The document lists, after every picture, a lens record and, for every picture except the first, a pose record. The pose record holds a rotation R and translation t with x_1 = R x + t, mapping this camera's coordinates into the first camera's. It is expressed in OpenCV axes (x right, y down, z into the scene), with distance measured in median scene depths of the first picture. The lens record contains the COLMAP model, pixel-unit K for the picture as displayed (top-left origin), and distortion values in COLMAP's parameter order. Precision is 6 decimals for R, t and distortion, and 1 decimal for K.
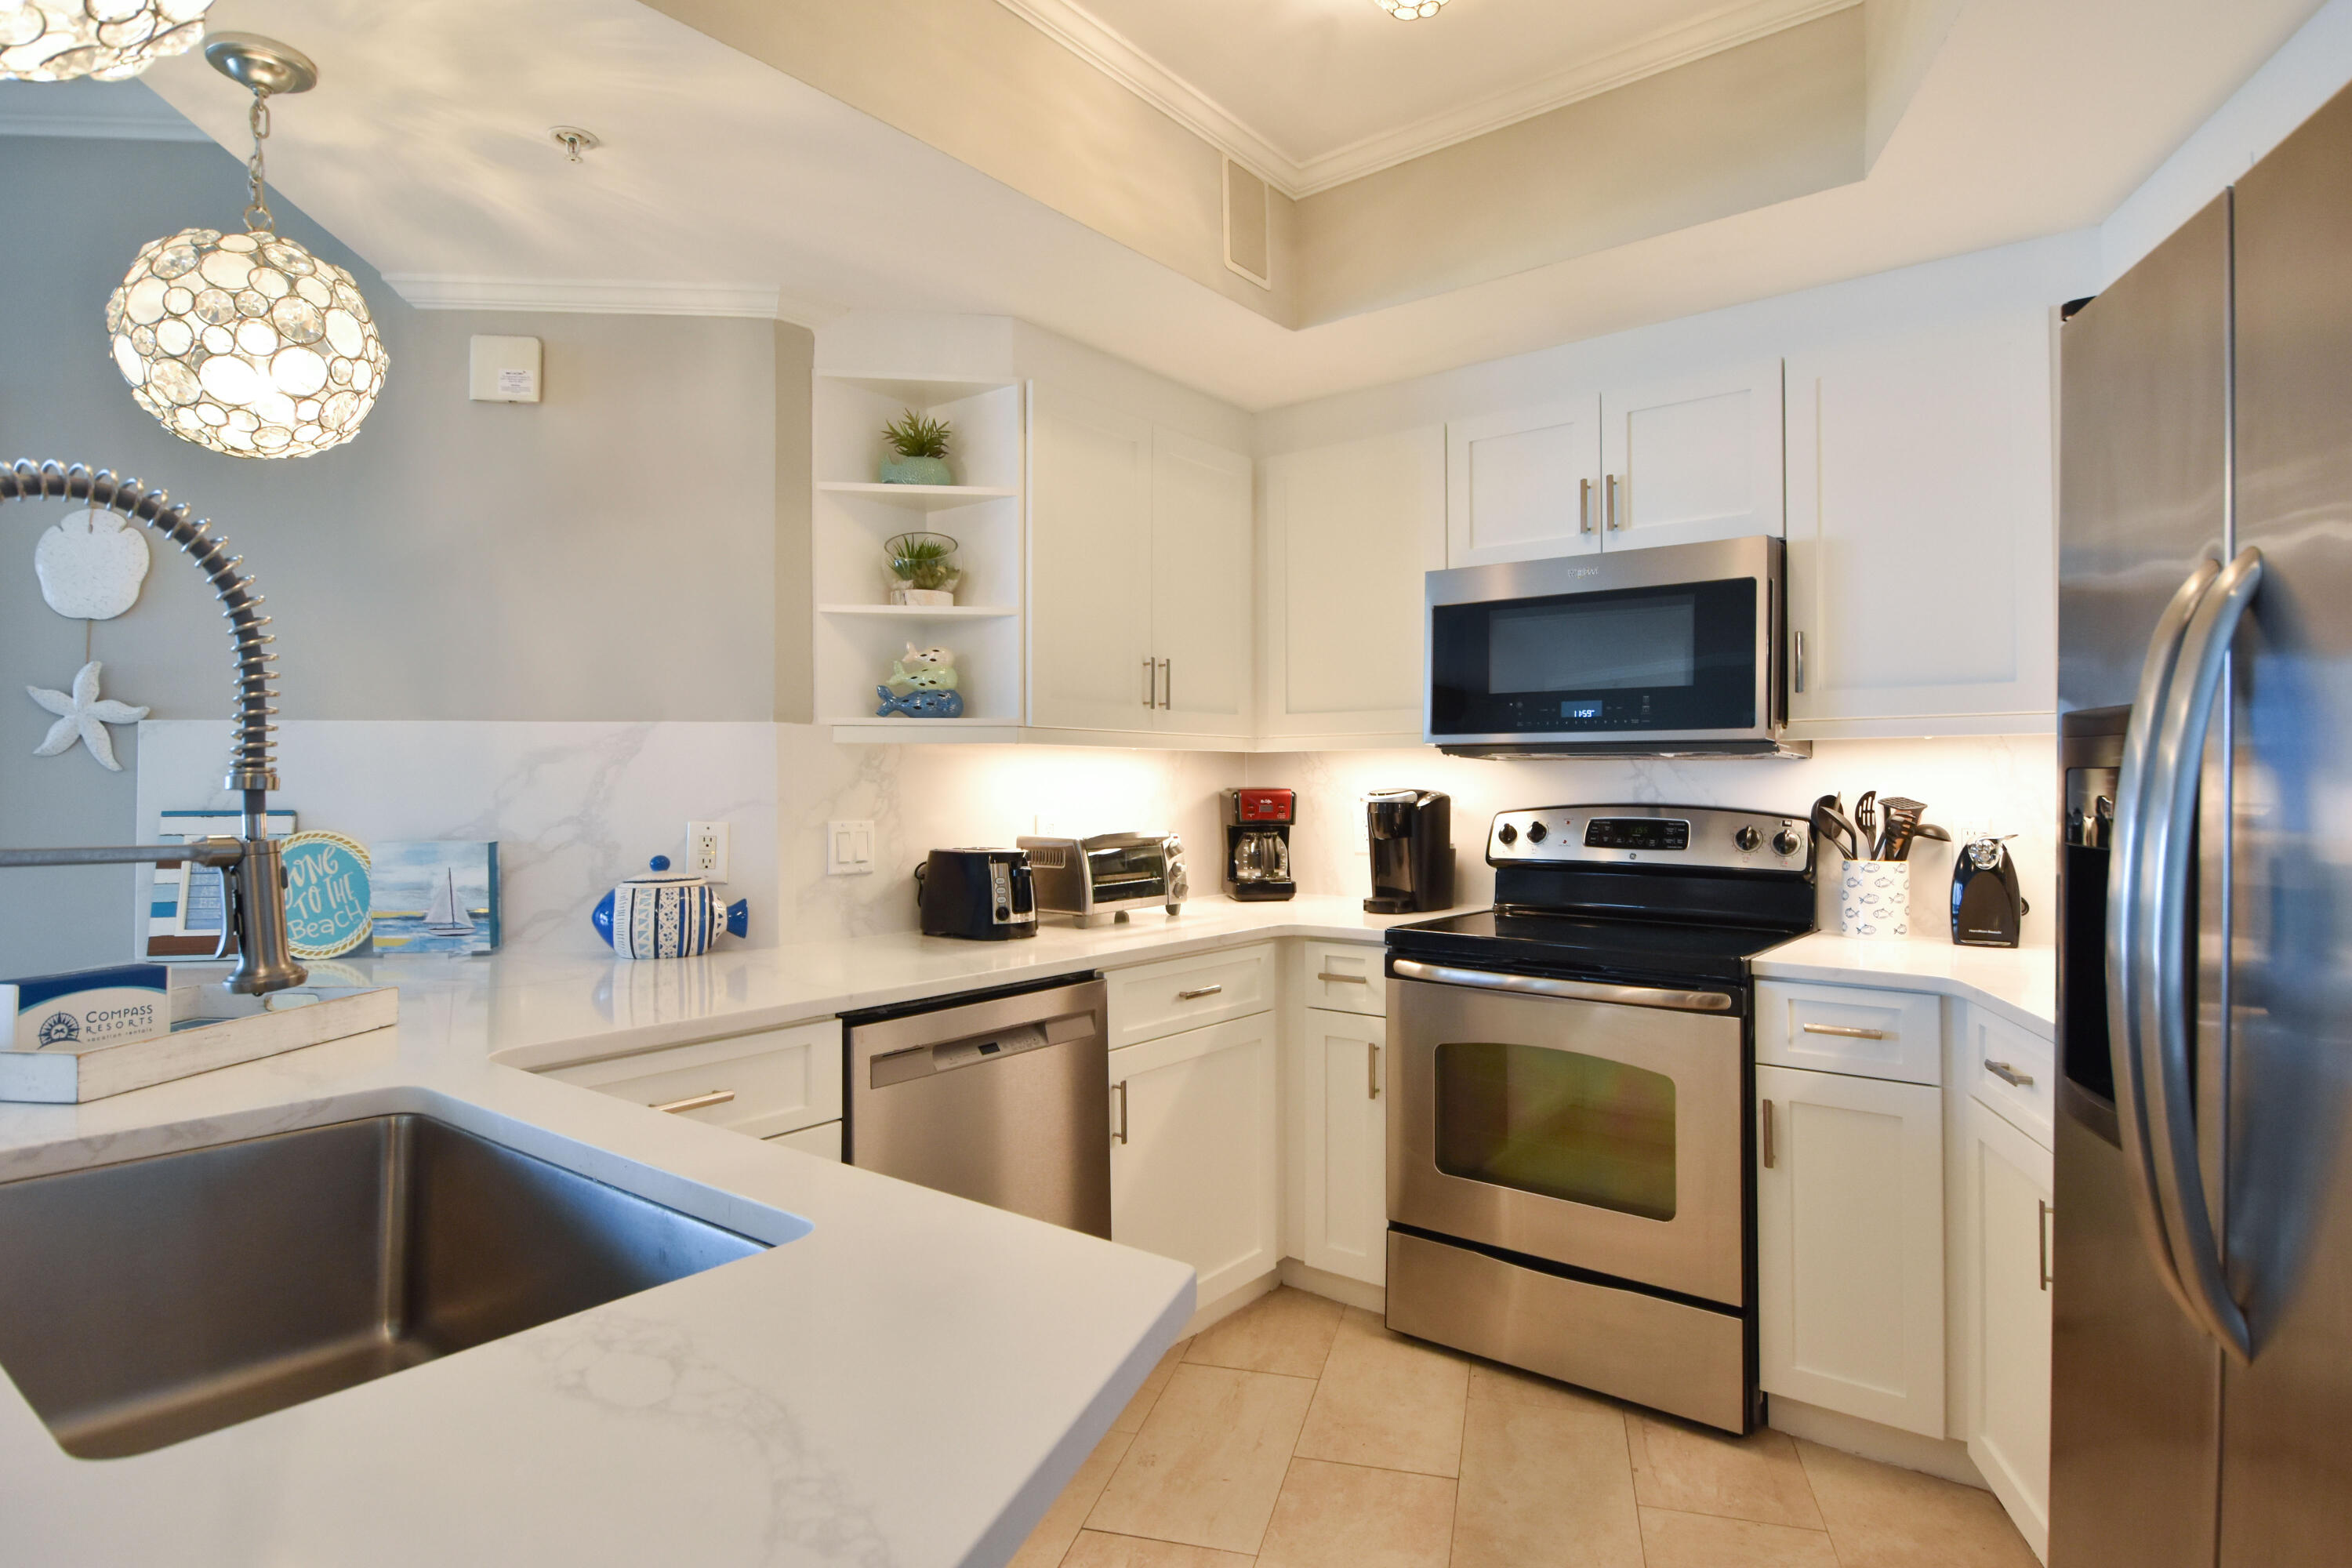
lens RADIAL K [[1233.3, 0, 1196.0], [0, 1233.3, 767.4], [0, 0, 1]] dist [0.023196, -0.029787]
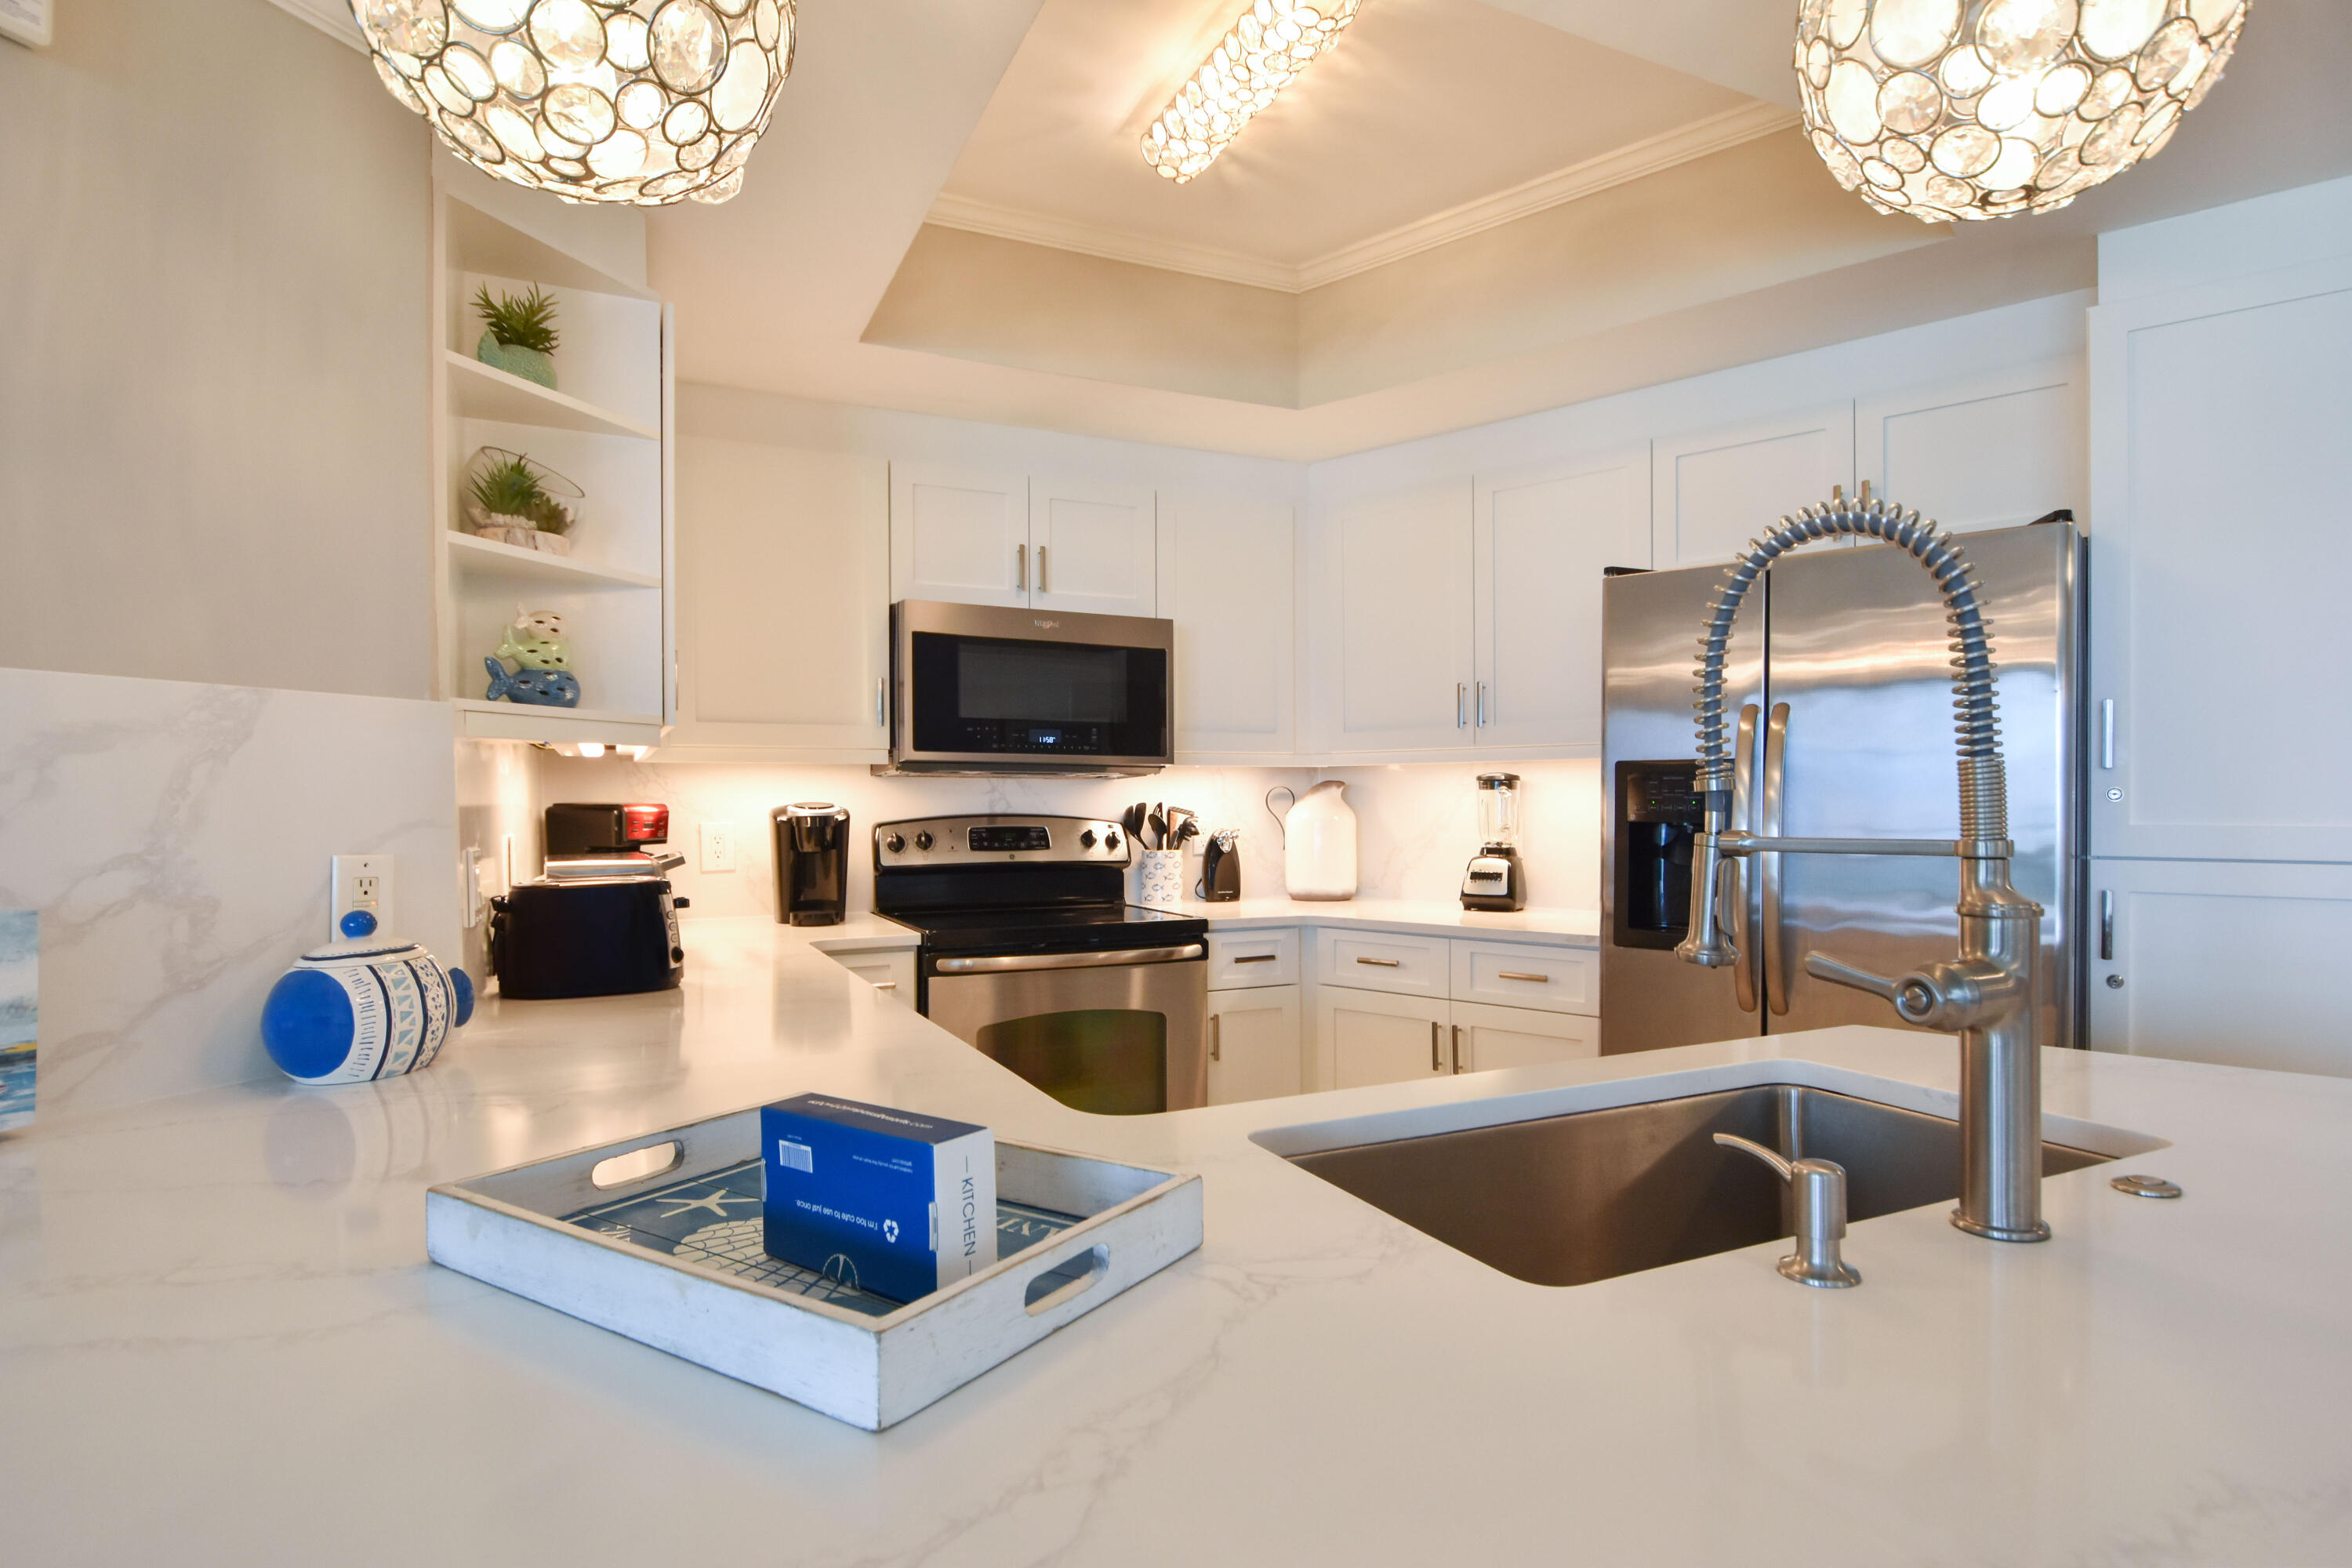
lens RADIAL K [[1238.3, 0, 1168.6], [0, 1238.3, 803.1], [0, 0, 1]] dist [0.024775, -0.029466]
pose [[0.455837, -0.002622, 0.890060, -0.707359], [-0.008815, 0.999933, 0.007460, 0.008796], [-0.890020, -0.011246, 0.455783, 0.321901]]
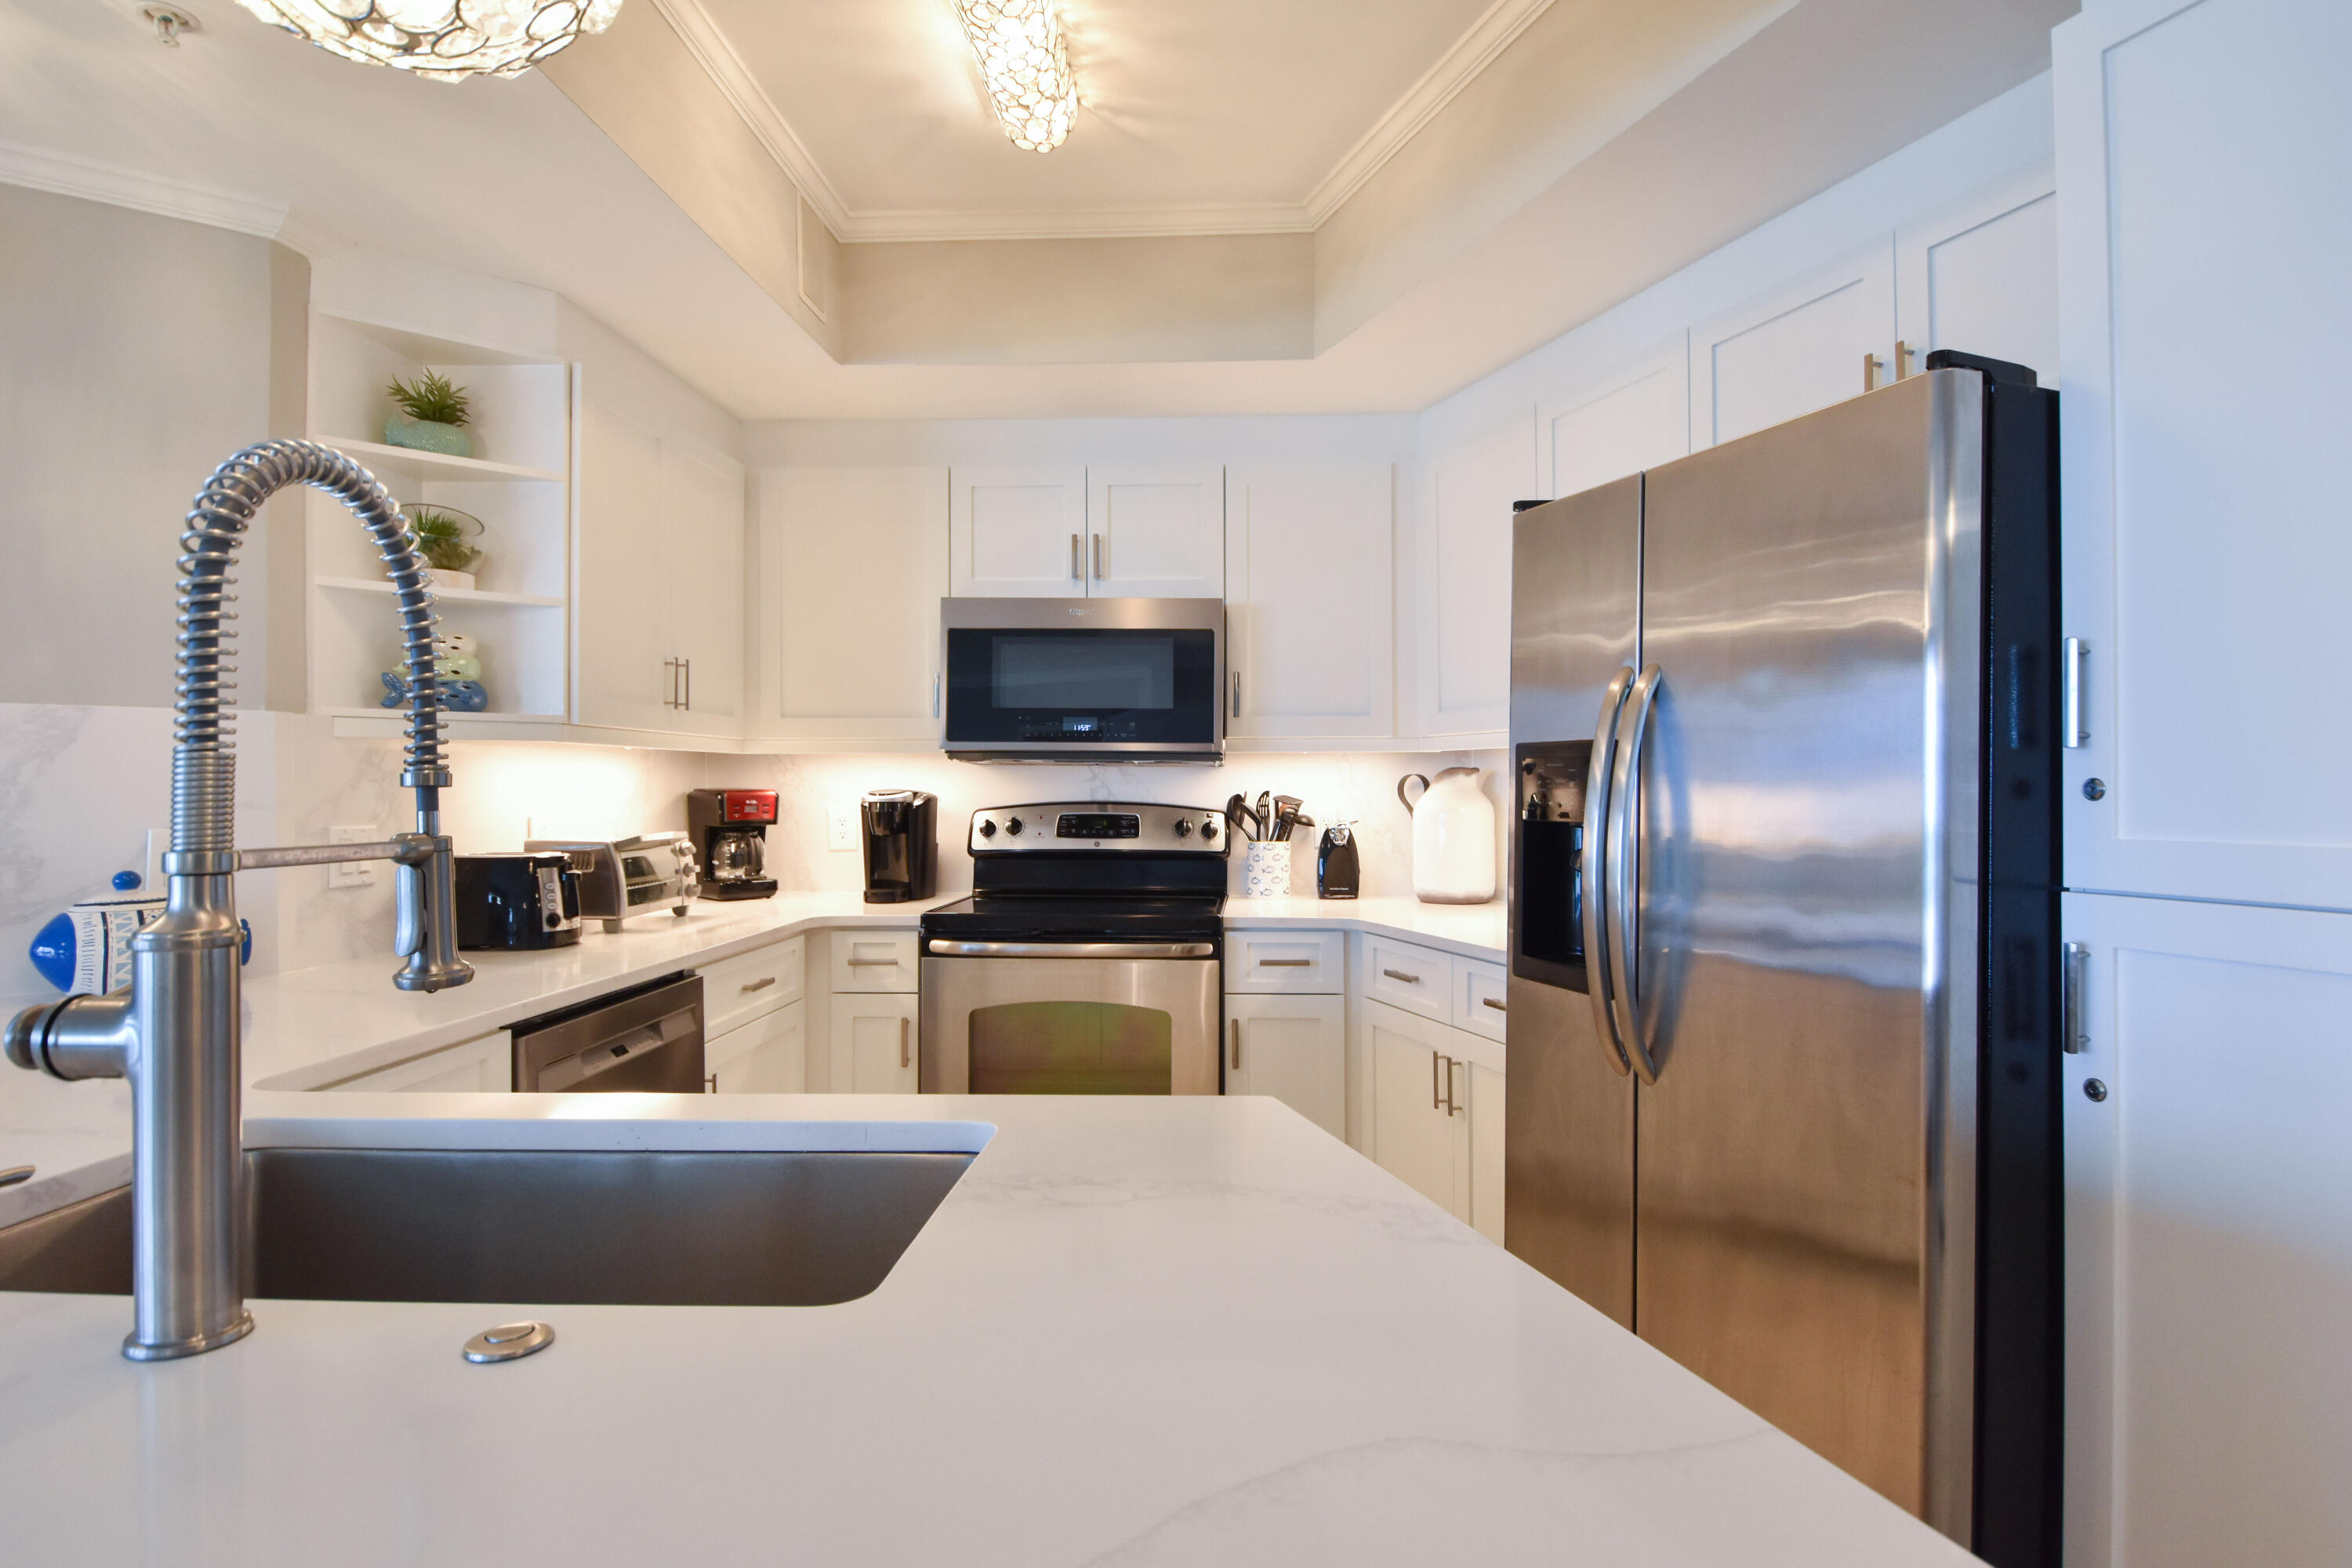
lens RADIAL K [[1233.3, 0, 1196.0], [0, 1233.3, 767.4], [0, 0, 1]] dist [0.023196, -0.029787]
pose [[0.817128, 0.010159, 0.576367, -0.289426], [-0.009059, 0.999948, -0.004781, 0.000603], [-0.576386, -0.001315, 0.817177, -0.060763]]
